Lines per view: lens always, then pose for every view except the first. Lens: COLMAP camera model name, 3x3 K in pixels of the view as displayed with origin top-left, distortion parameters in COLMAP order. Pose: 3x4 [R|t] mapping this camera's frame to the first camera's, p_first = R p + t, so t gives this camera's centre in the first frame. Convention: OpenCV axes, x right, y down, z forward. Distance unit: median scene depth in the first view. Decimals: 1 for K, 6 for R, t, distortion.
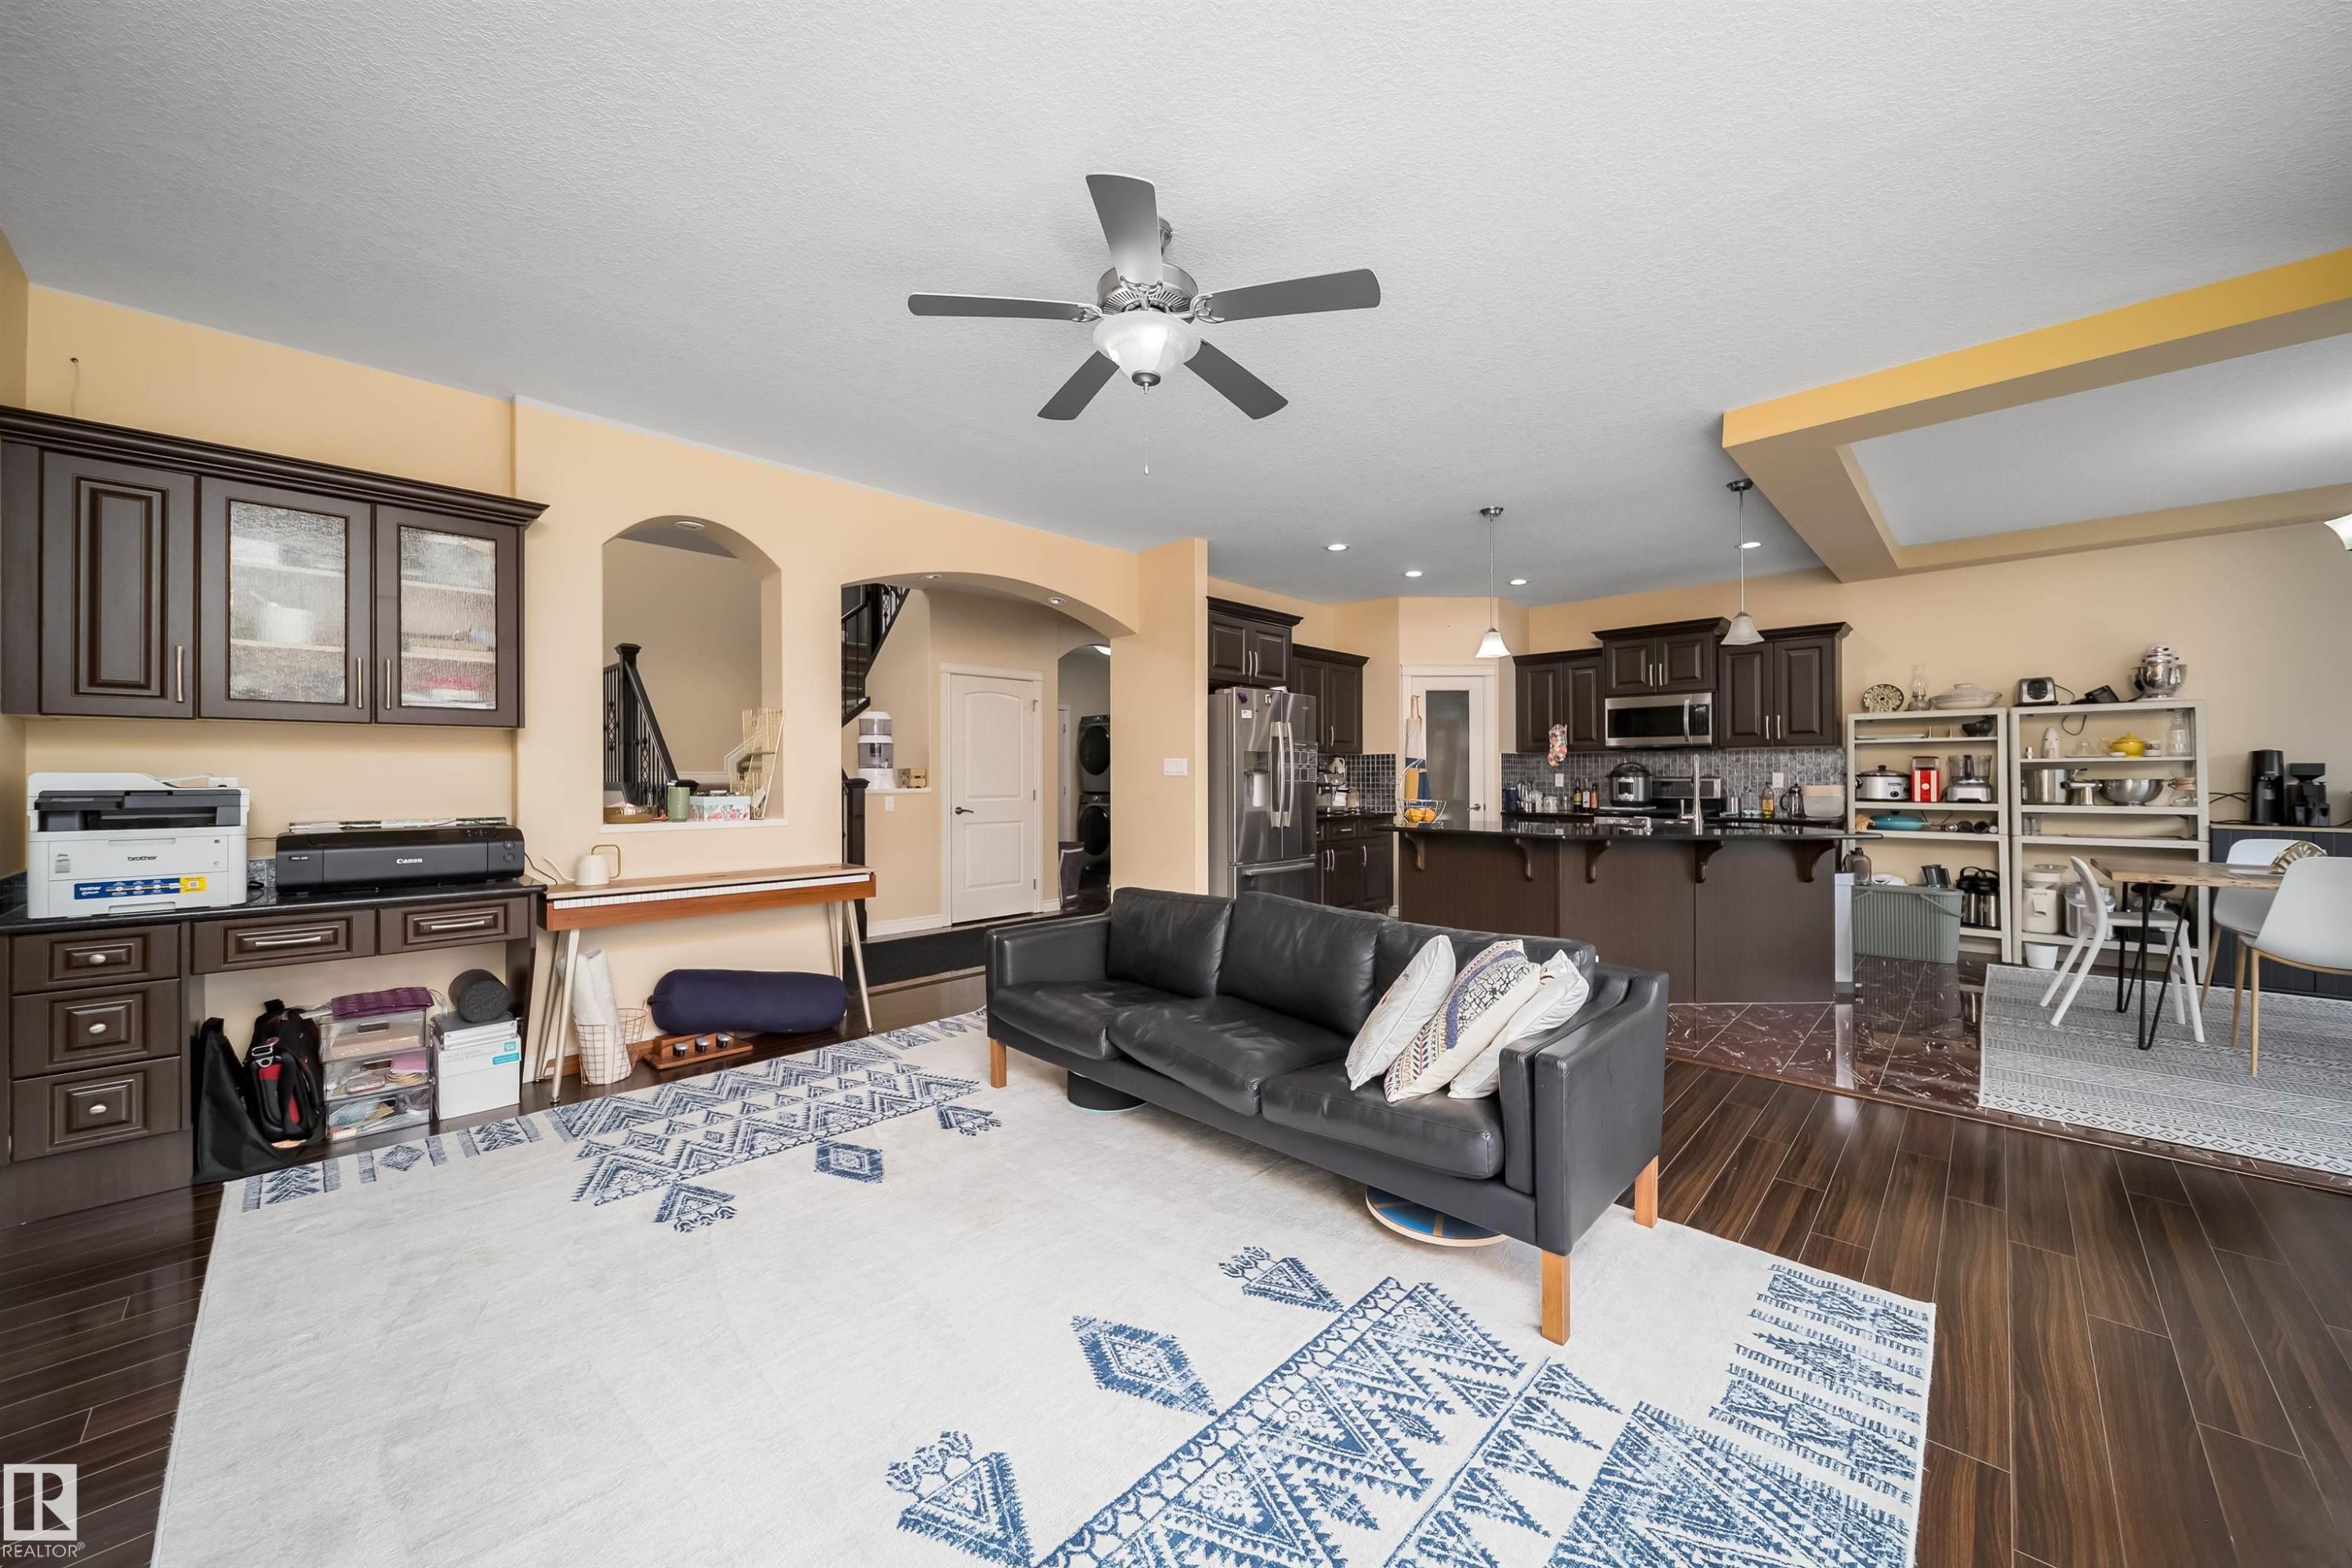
lens RADIAL K [[837.3, 0, 1173.7], [0, 837.3, 795.4], [0, 0, 1]] dist [-0.019478, -0.000103]
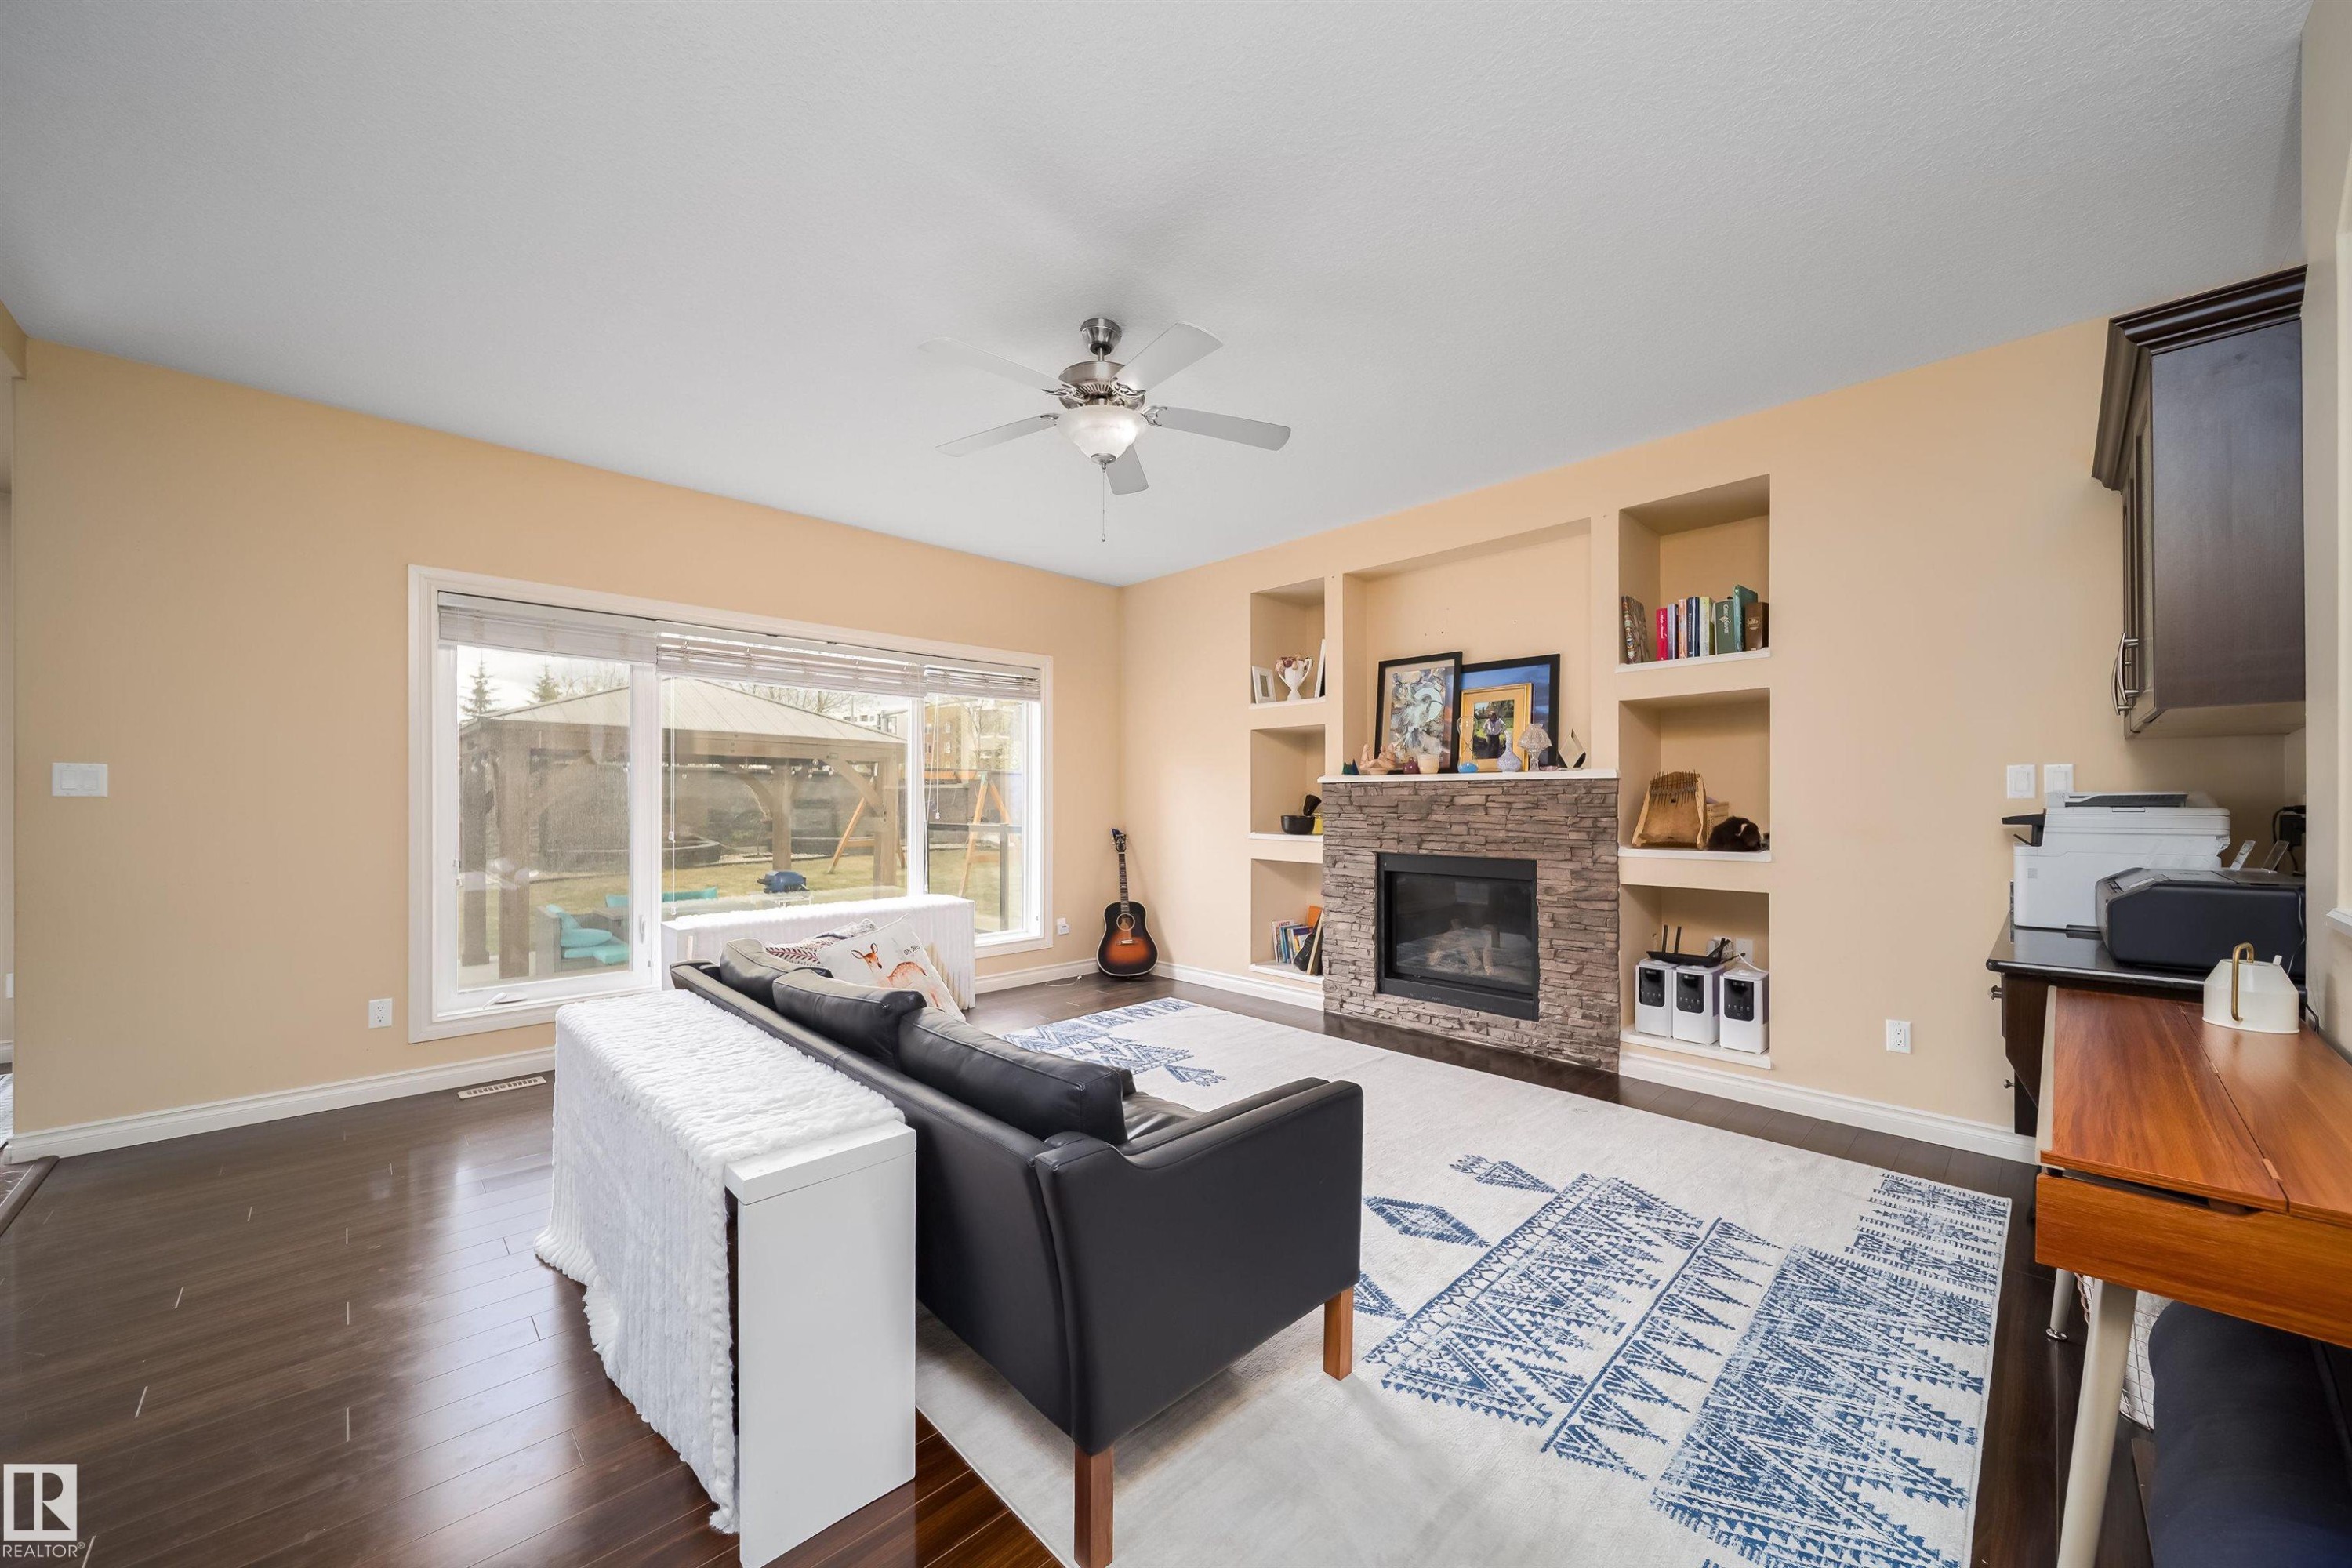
lens RADIAL K [[837.3, 0, 1173.7], [0, 837.3, 795.4], [0, 0, 1]] dist [-0.019478, -0.000103]
pose [[-0.999233, 0.003554, 0.039009, -0.140825], [0.004088, 0.999899, 0.013626, -0.035625], [-0.038957, 0.013775, -0.999146, 1.718067]]
